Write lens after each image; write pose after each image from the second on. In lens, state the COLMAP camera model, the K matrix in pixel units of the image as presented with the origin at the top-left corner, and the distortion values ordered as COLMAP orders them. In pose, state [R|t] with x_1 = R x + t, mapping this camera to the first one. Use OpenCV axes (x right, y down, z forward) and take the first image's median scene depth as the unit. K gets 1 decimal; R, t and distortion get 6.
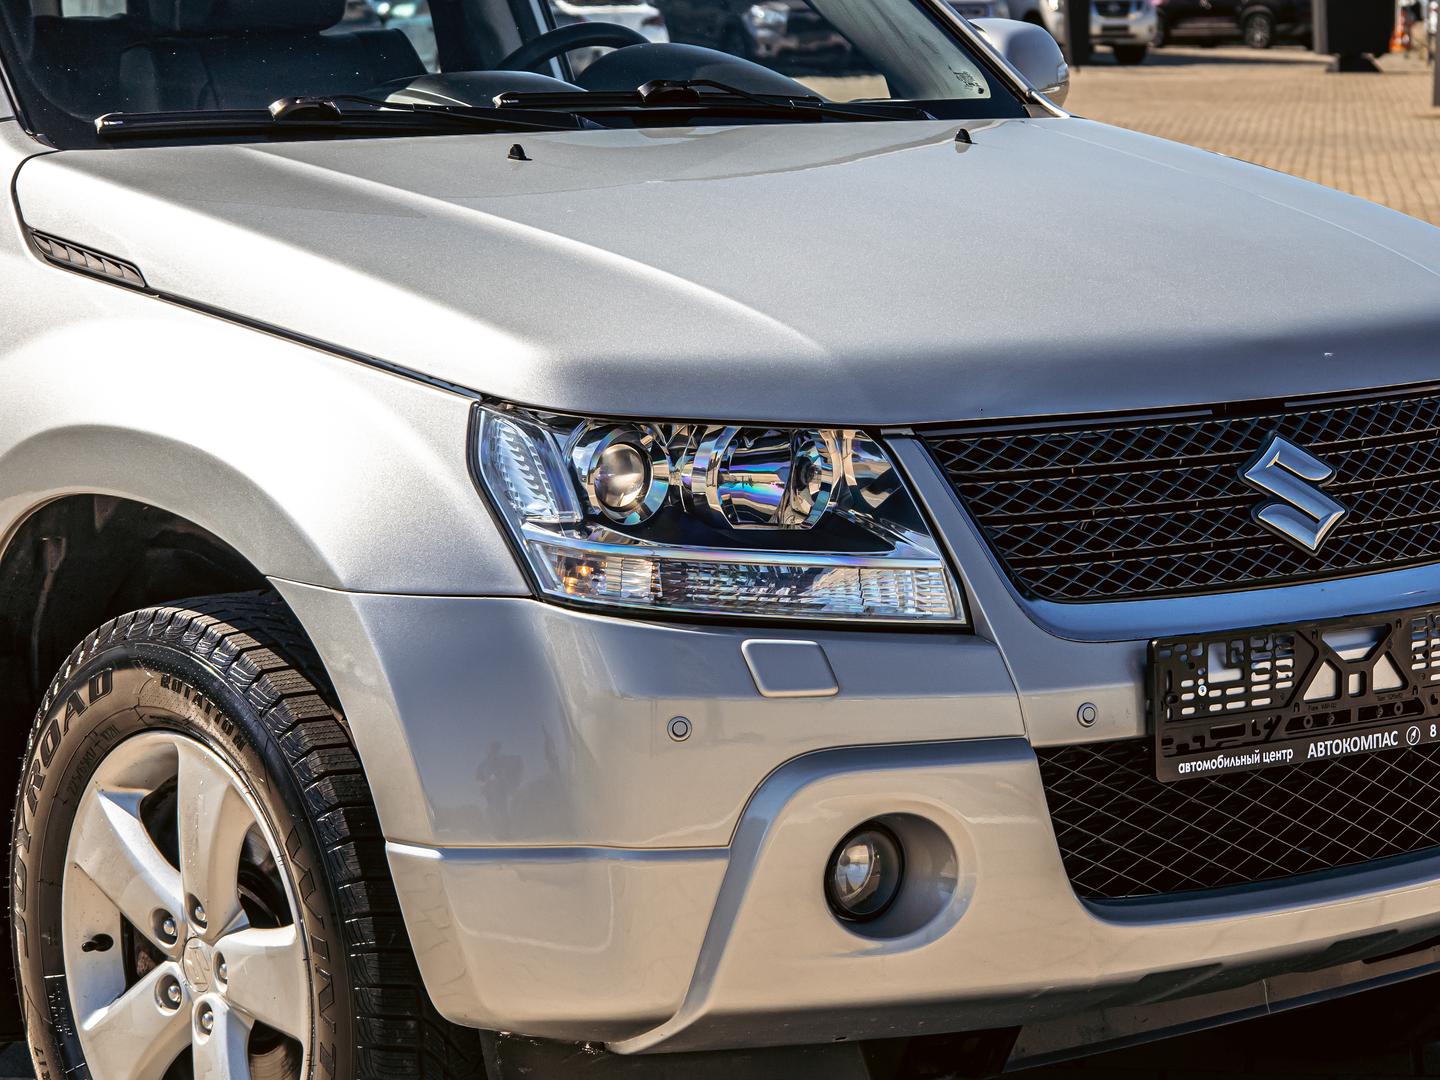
lens RADIAL K [[4169.2, 0, 720.0], [0, 4169.2, 540.0], [0, 0, 1]] dist [-0.028208, 1.049310]
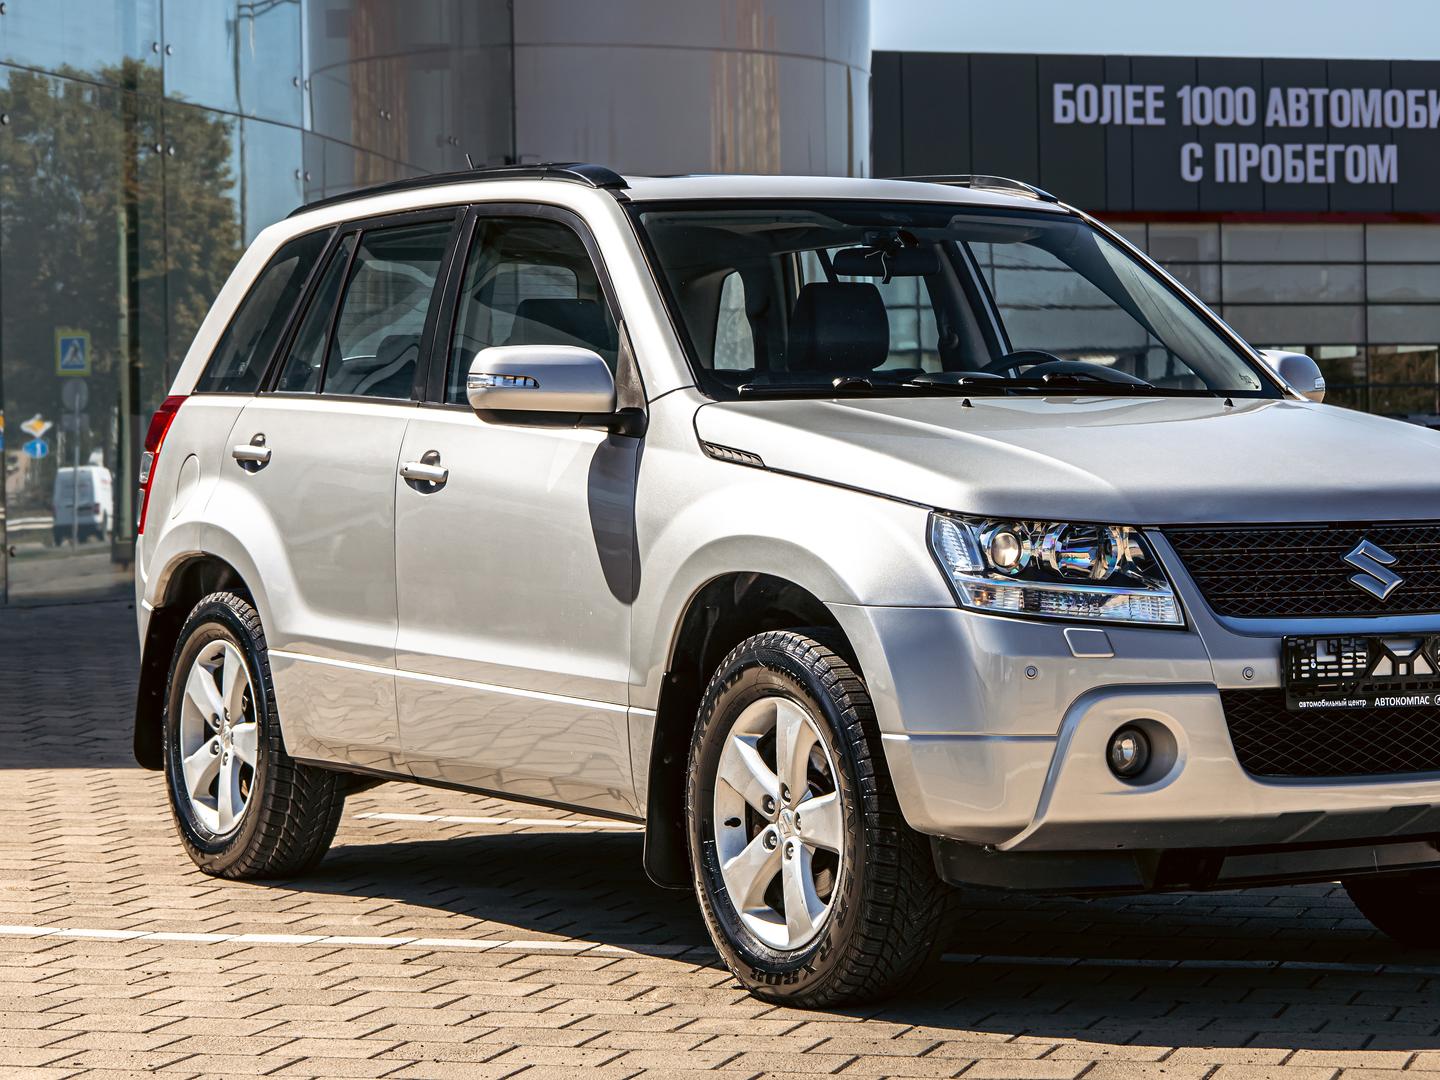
lens RADIAL K [[4169.2, 0, 720.0], [0, 4169.2, 540.0], [0, 0, 1]] dist [-0.028208, 1.049310]
pose [[0.989075, -0.001185, -0.147410, 0.127576], [-0.016191, 0.993045, -0.116615, 0.203633], [0.146523, 0.117728, 0.982177, -0.899883]]
